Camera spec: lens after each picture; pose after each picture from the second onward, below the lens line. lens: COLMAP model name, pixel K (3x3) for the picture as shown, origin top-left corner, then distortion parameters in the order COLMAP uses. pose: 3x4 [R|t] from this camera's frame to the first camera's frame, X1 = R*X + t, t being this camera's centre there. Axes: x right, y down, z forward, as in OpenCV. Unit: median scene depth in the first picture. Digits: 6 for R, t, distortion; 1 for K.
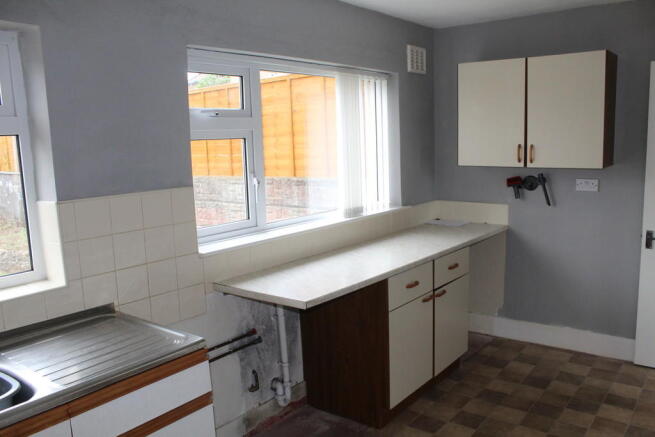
lens RADIAL K [[548.3, 0, 328.9], [0, 548.3, 222.6], [0, 0, 1]] dist [-0.110208, 0.021637]
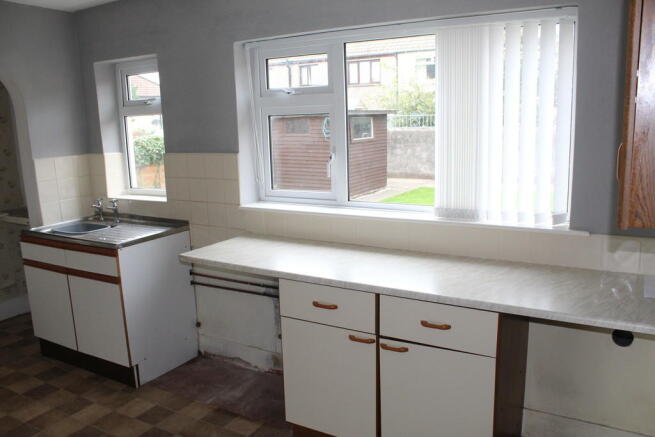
lens RADIAL K [[548.3, 0, 328.1], [0, 548.3, 215.7], [0, 0, 1]] dist [-0.110208, 0.021637]
pose [[0.125483, 0.208854, -0.969863, 0.840572], [-0.118696, 0.973729, 0.194329, -0.158296], [0.984970, 0.090734, 0.146977, 0.817295]]
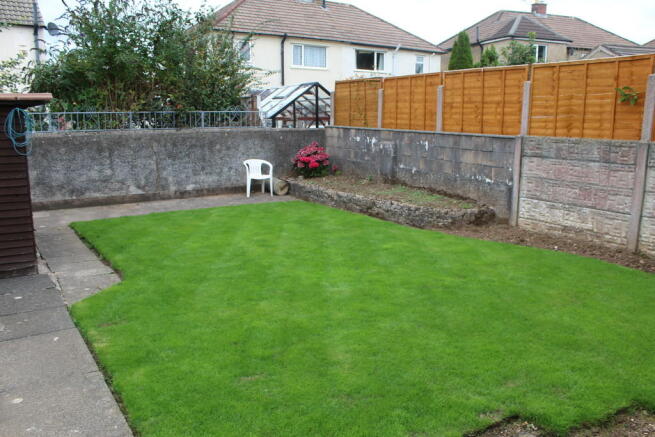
lens RADIAL K [[548.3, 0, 330.5], [0, 548.3, 220.3], [0, 0, 1]] dist [-0.110208, 0.021637]
pose [[0.942726, 0.095876, -0.319491, 0.605531], [-0.078291, 0.994645, 0.067467, -0.131360], [0.324249, -0.038590, 0.945184, 0.718650]]
